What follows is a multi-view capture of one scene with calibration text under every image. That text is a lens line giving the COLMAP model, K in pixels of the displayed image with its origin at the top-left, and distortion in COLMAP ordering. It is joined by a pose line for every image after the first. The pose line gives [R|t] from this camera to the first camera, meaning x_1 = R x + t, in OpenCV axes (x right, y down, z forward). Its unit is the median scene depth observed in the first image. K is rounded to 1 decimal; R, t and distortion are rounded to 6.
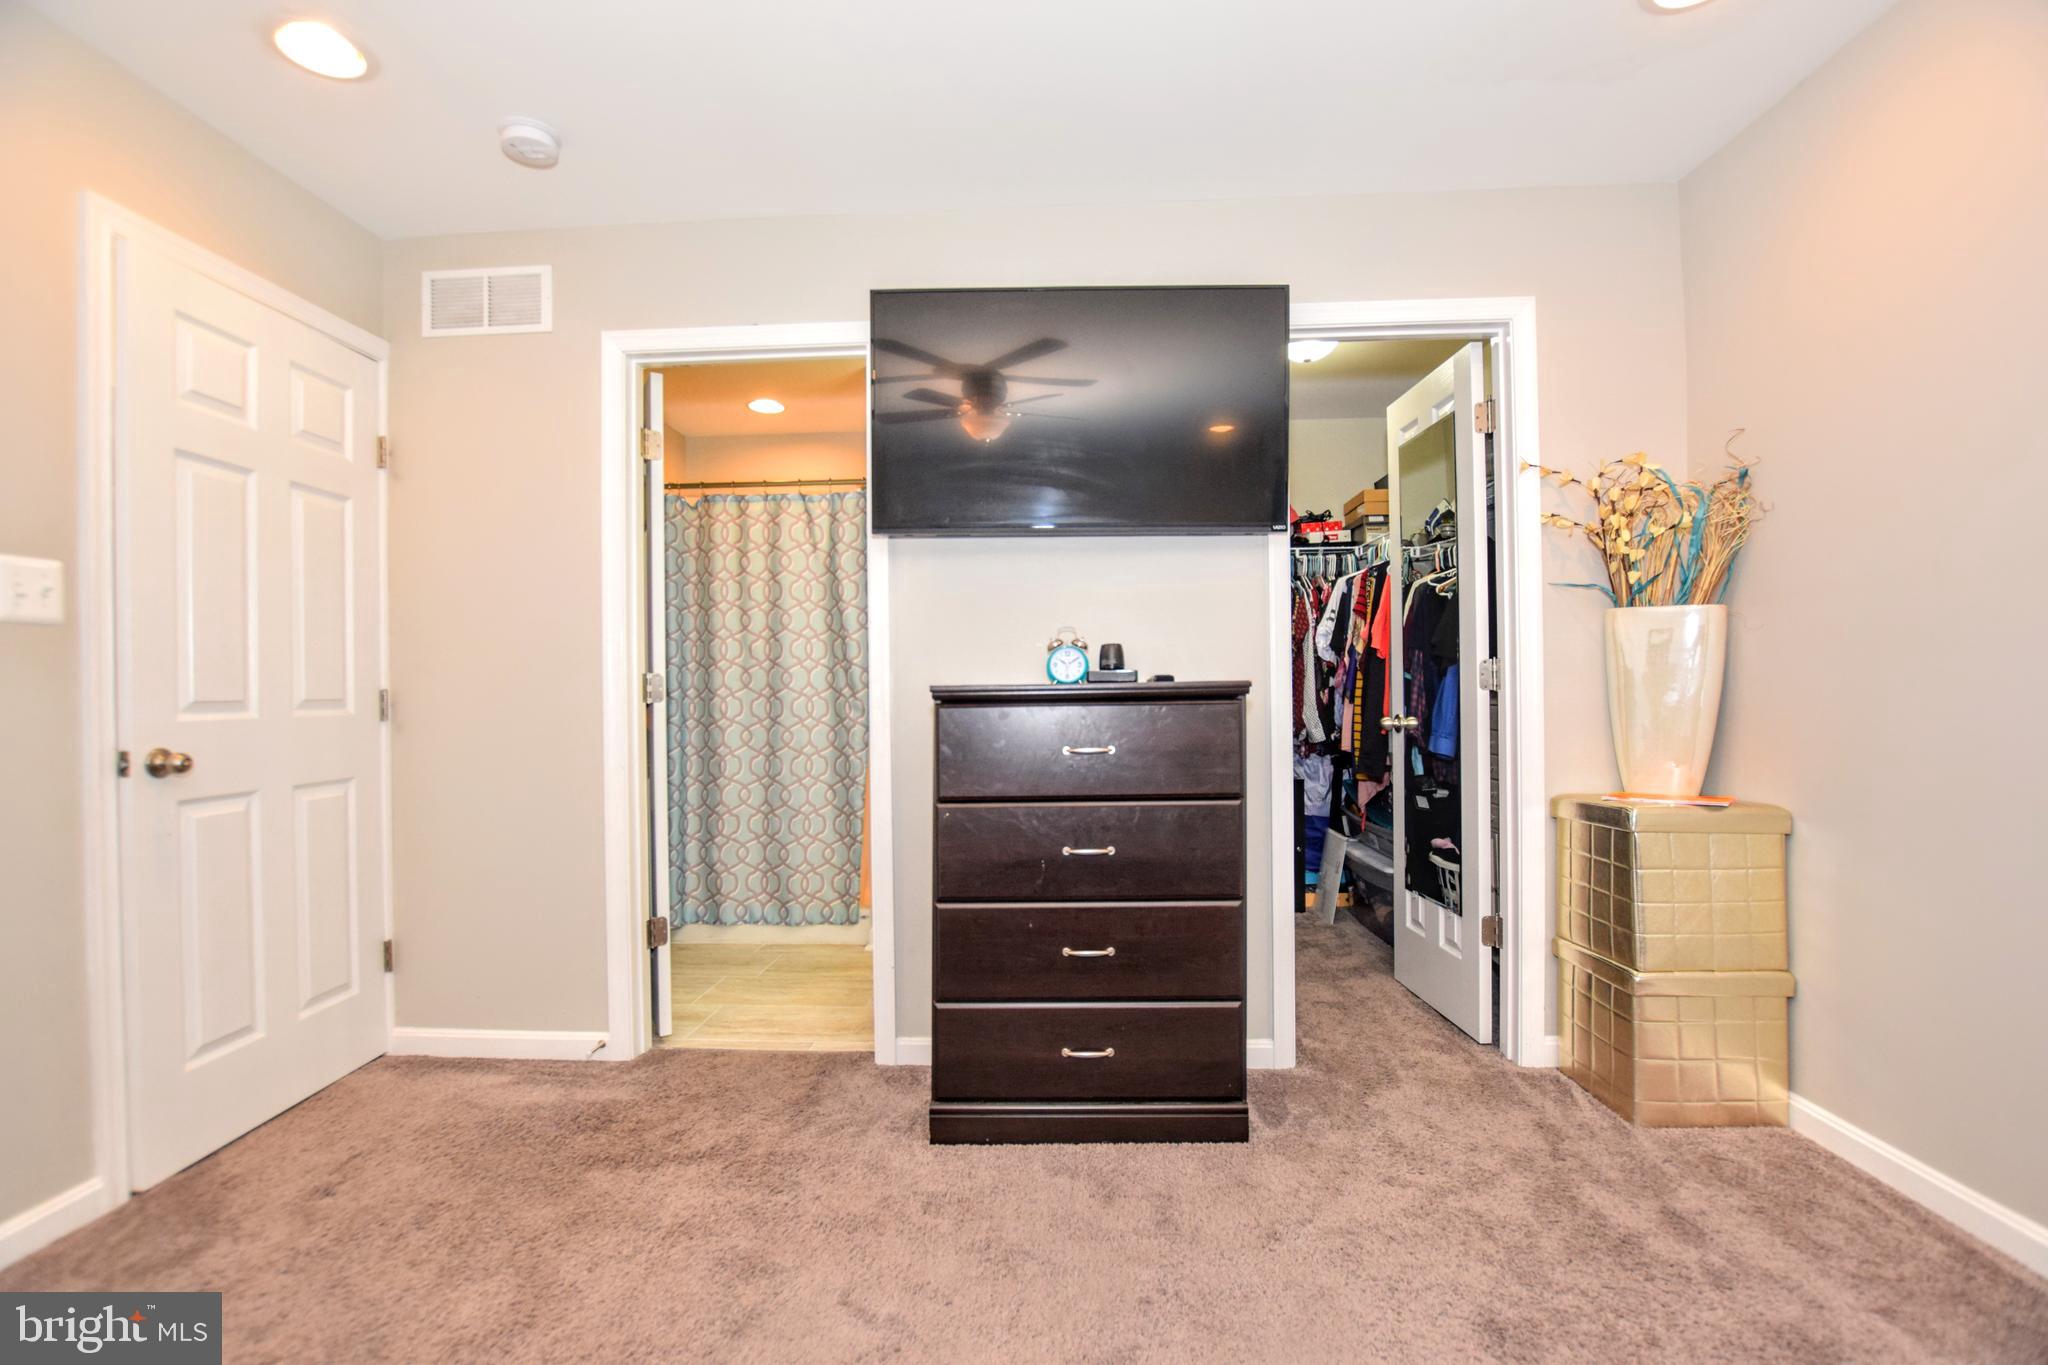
lens RADIAL K [[911.9, 0, 1023.7], [0, 911.9, 682.5], [0, 0, 1]] dist [-0.022804, 0.000694]
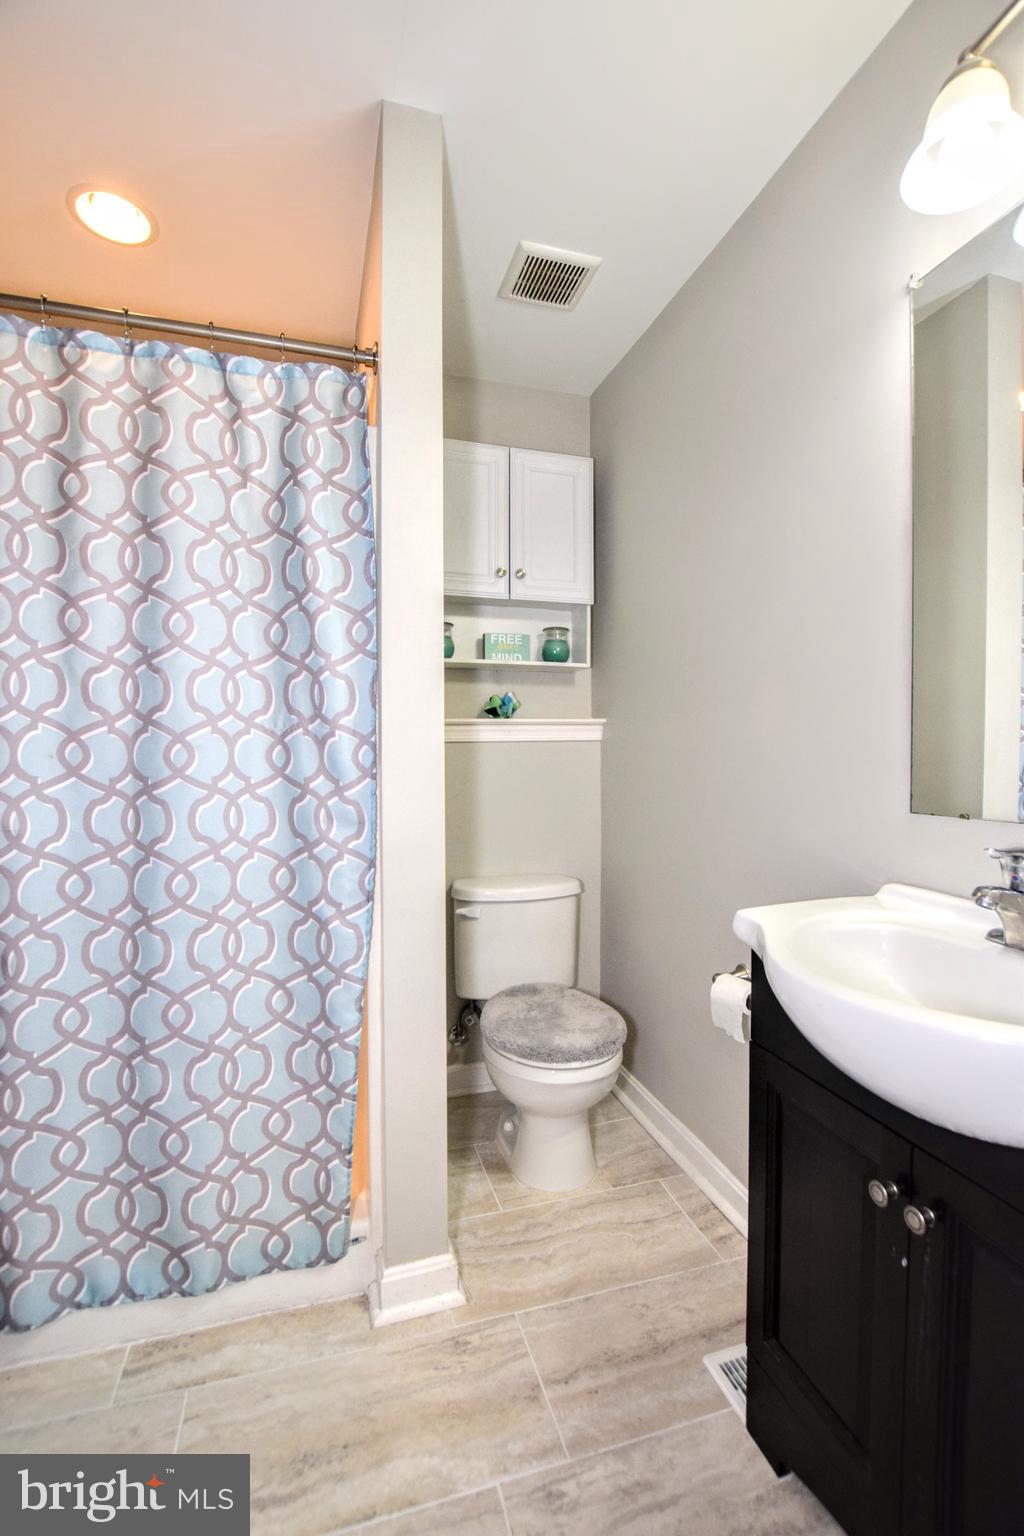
lens RADIAL K [[683.9, 0, 520.8], [0, 683.9, 768.0], [0, 0, 1]] dist [-0.022804, 0.000694]
pose [[0.938867, 0.006107, 0.344225, -0.216987], [-0.014336, 0.999669, 0.021365, -0.007930], [-0.343981, -0.024994, 0.938644, 0.624987]]
